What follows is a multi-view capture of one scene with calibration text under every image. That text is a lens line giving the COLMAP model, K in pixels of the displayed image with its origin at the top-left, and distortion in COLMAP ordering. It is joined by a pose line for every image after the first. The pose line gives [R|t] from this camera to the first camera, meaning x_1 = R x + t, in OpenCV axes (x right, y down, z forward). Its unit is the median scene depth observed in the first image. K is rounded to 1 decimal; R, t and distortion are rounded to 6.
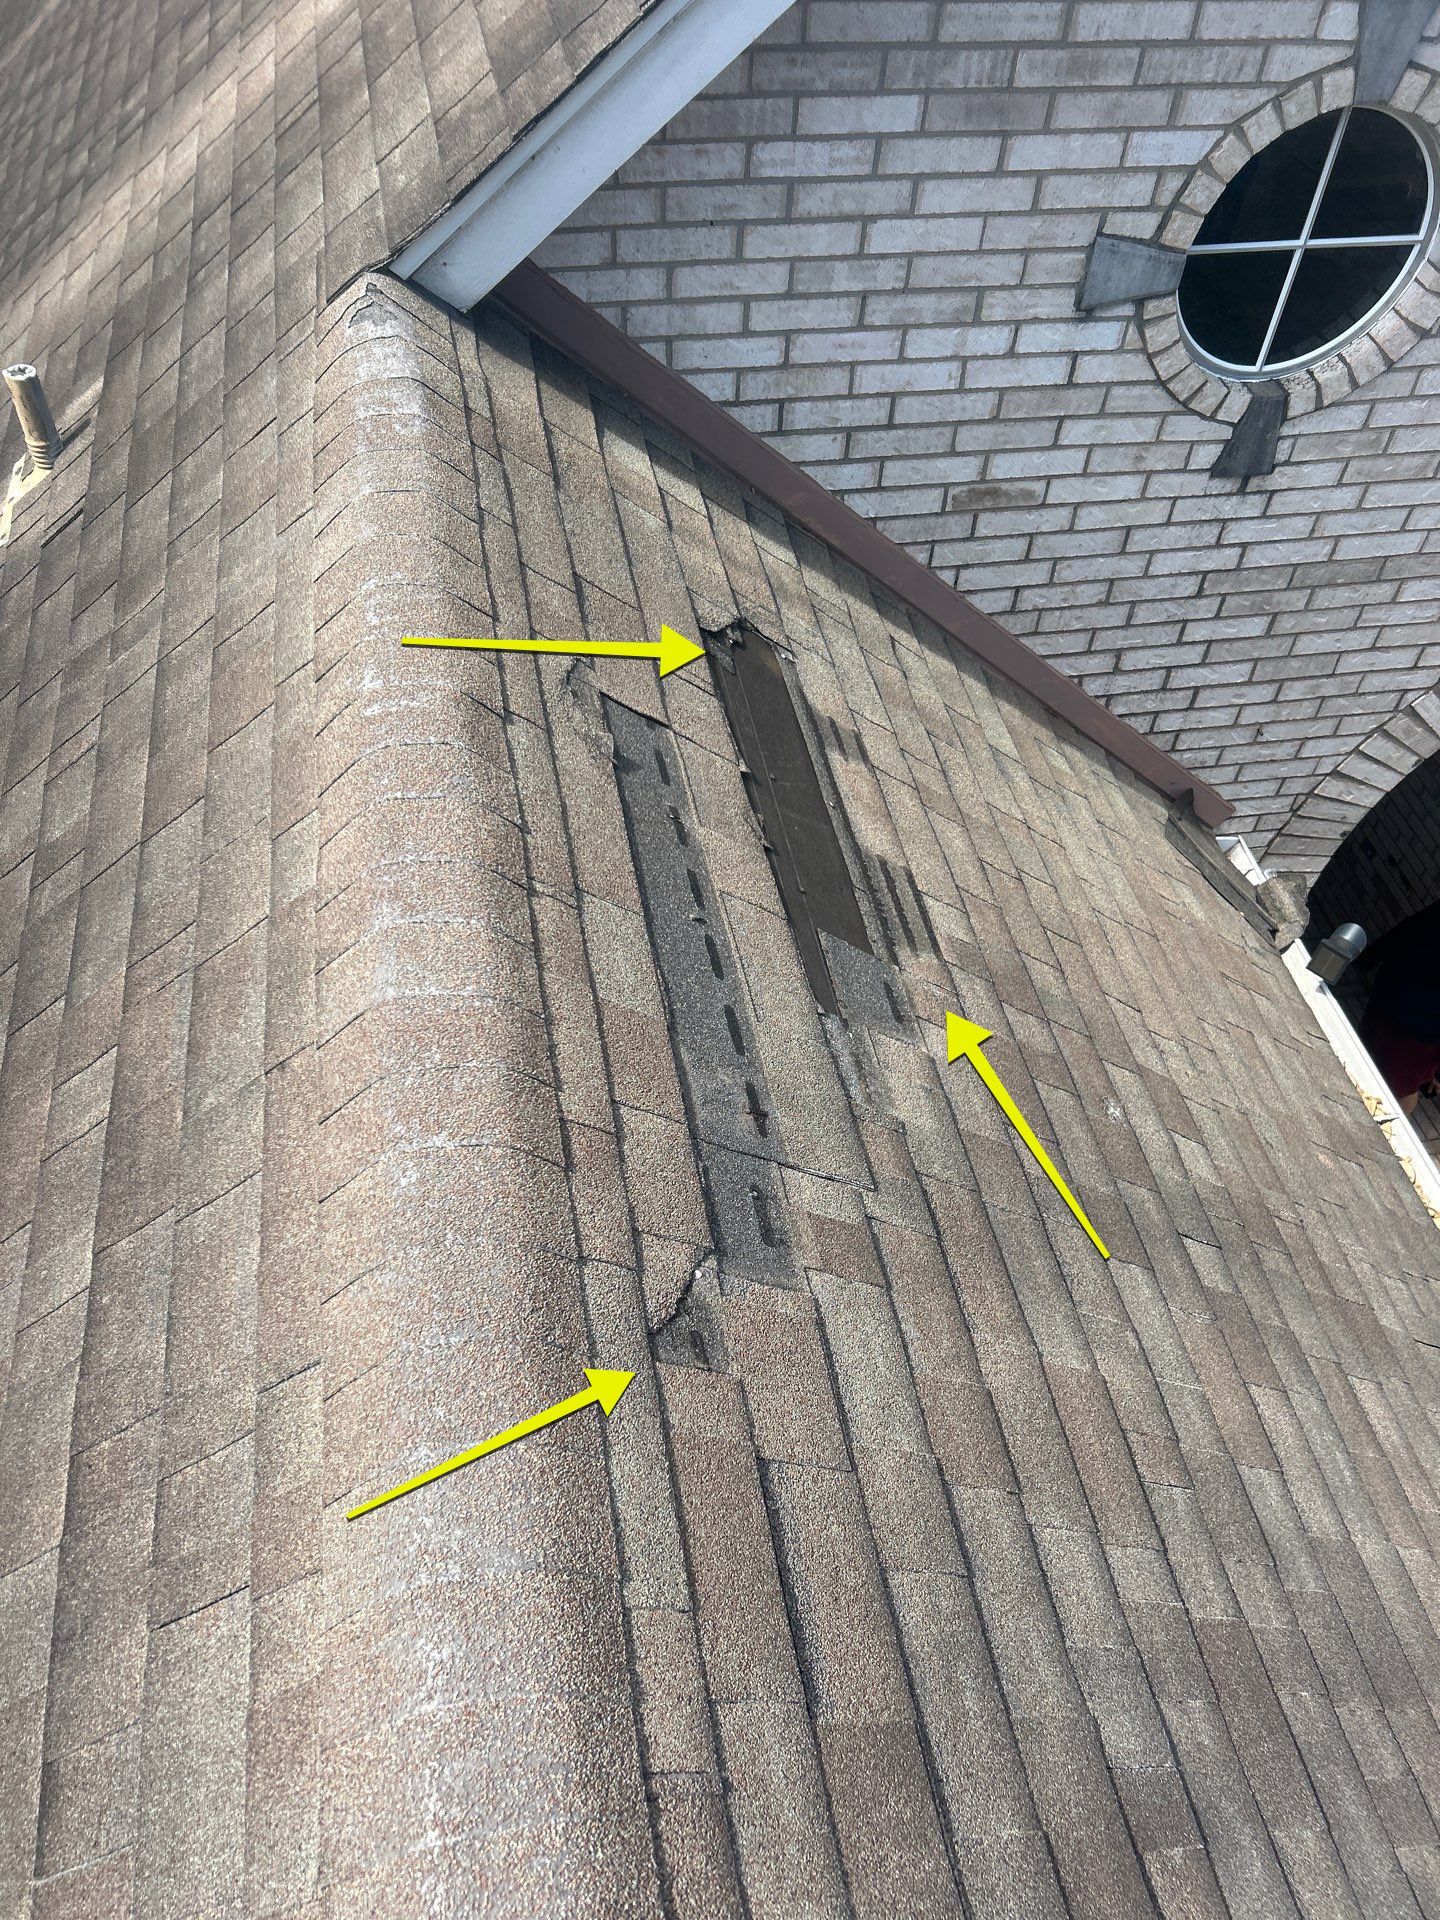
lens RADIAL K [[1428.0, 0, 729.2], [0, 1428.0, 1012.2], [0, 0, 1]] dist [0.045885, -0.053667]
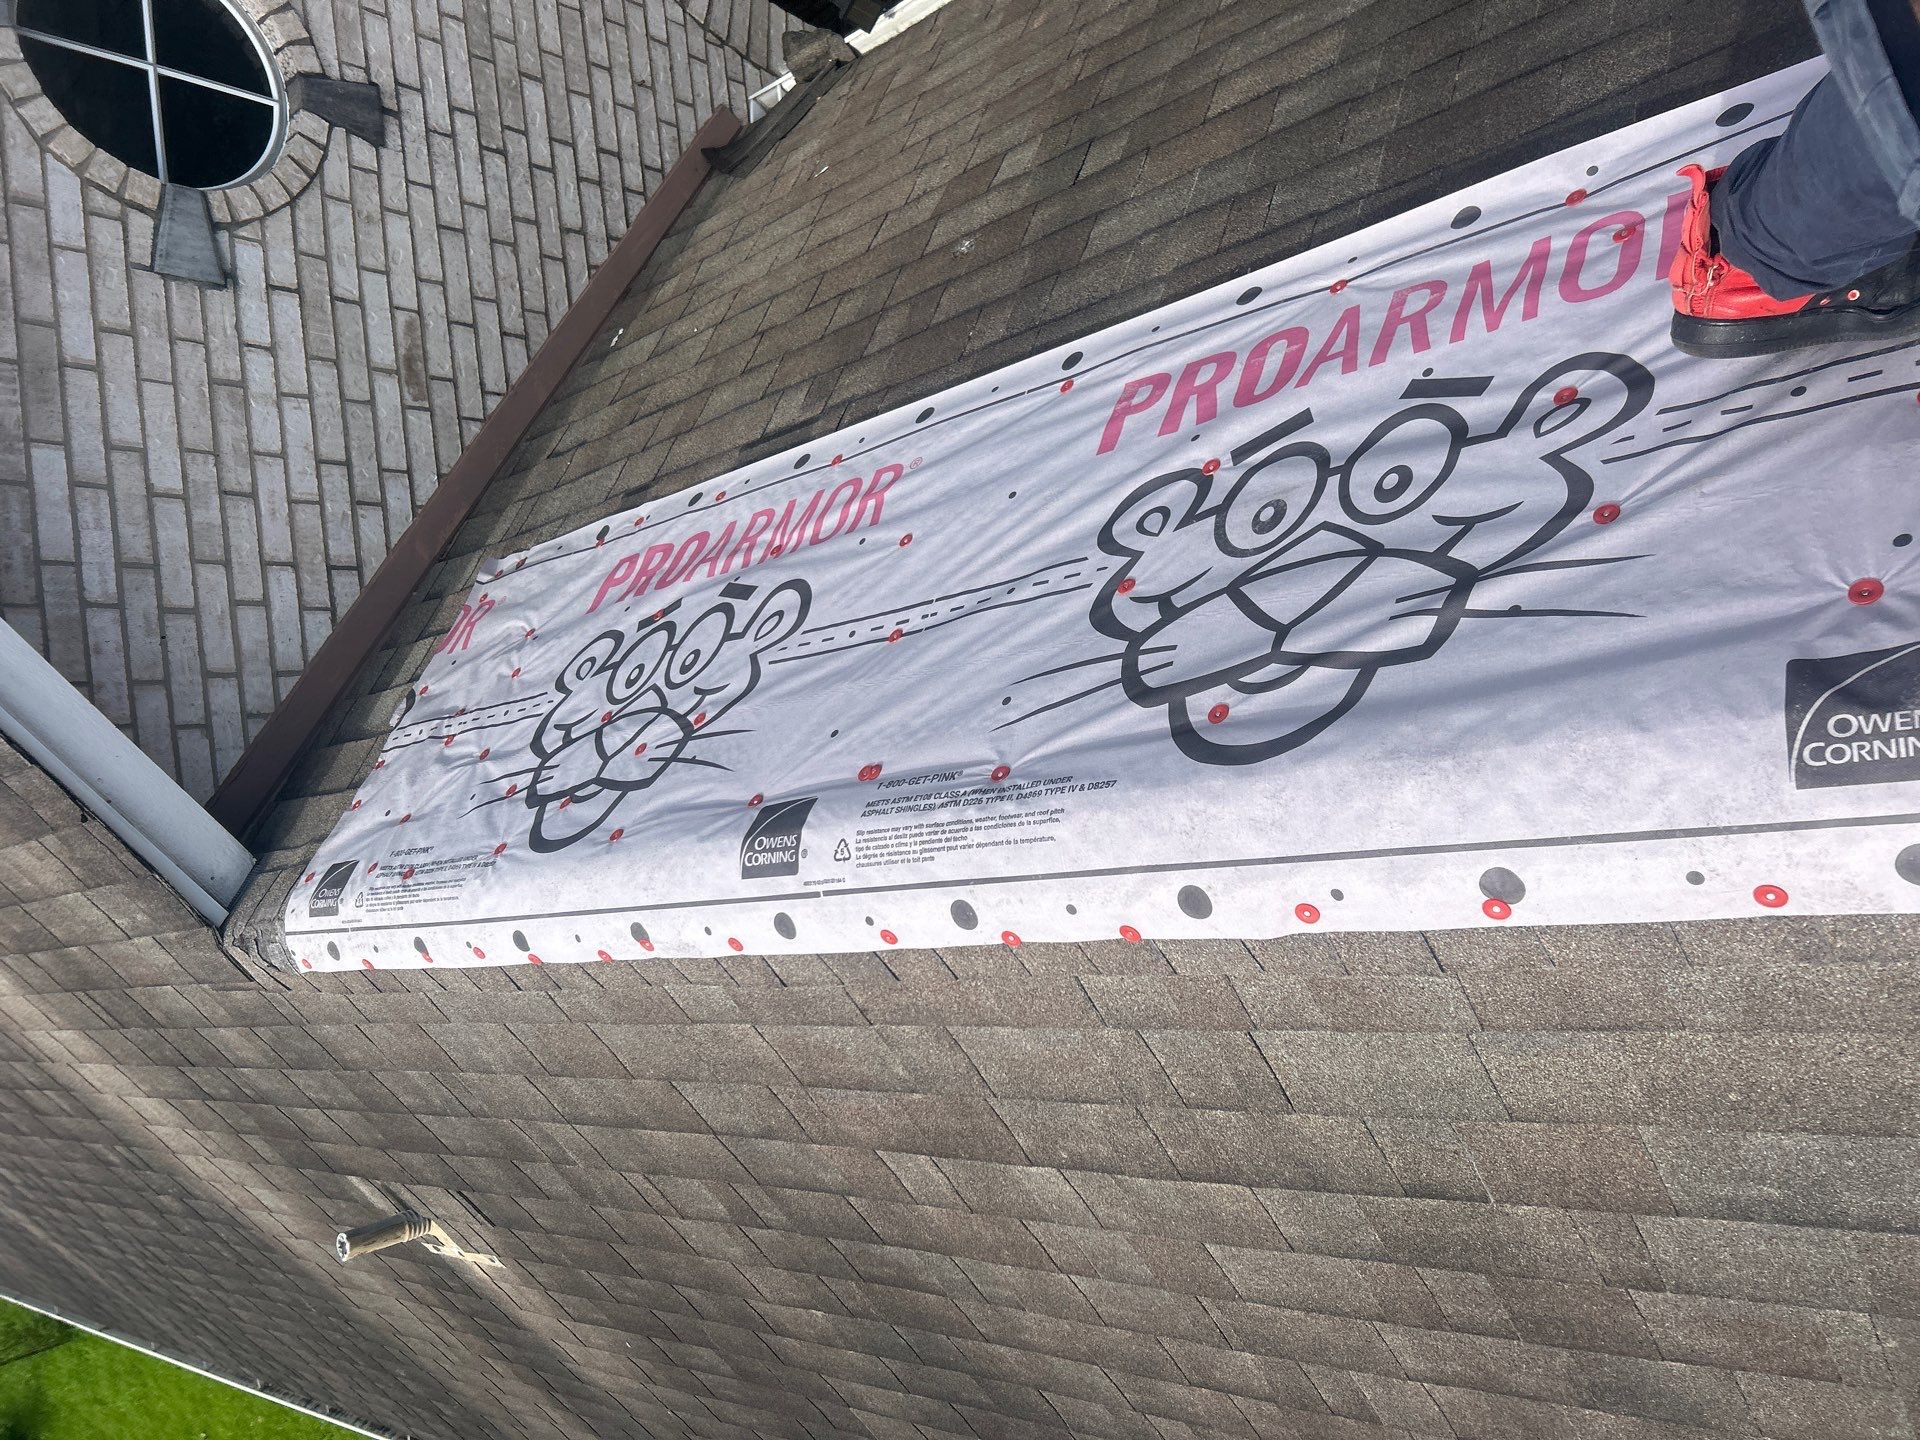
lens RADIAL K [[1425.0, 0, 998.0], [0, 1425.0, 723.9], [0, 0, 1]] dist [0.043731, -0.056834]
pose [[-0.014043, -0.995068, -0.098194, 0.016457], [0.999826, -0.012767, -0.013619, 0.077525], [0.012298, -0.098368, 0.995074, -0.063201]]
